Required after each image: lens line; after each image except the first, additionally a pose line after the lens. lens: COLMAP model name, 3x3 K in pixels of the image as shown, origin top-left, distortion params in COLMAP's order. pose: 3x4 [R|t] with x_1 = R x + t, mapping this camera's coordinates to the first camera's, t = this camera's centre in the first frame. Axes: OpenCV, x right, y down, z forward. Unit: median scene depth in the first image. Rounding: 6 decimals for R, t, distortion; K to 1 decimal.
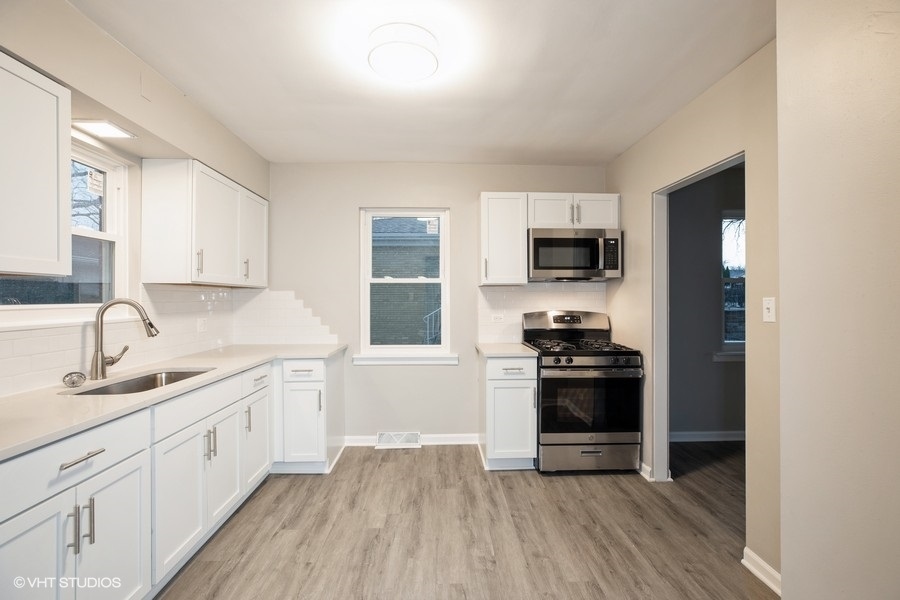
lens RADIAL K [[408.4, 0, 450.0], [0, 408.4, 300.0], [0, 0, 1]] dist [0.000185, 0.000289]
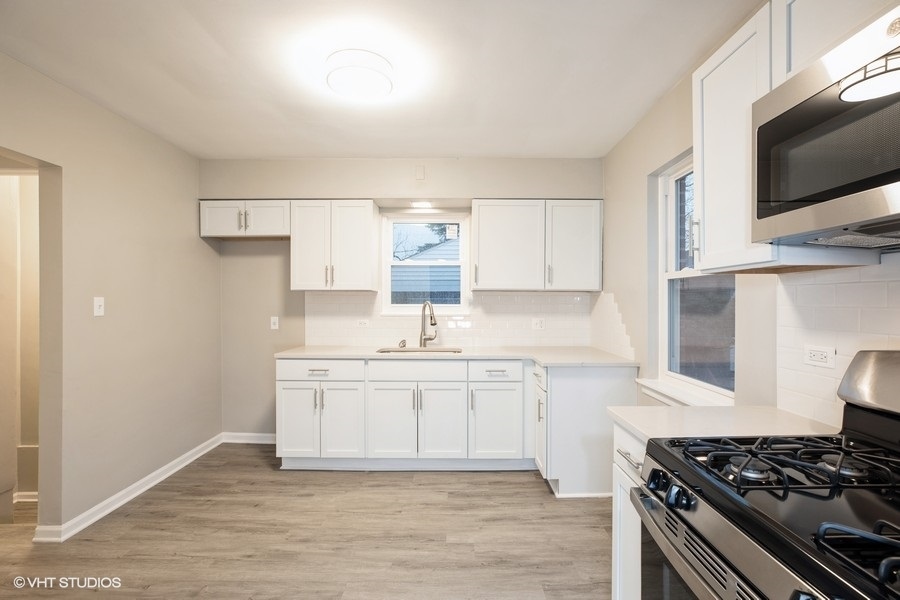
lens RADIAL K [[408.4, 0, 450.0], [0, 408.4, 300.0], [0, 0, 1]] dist [0.000185, 0.000289]
pose [[-0.046806, -0.003586, -0.998898, 0.748541], [-0.003734, 0.999987, -0.003415, -0.003320], [0.998897, 0.003570, -0.046819, 0.998809]]
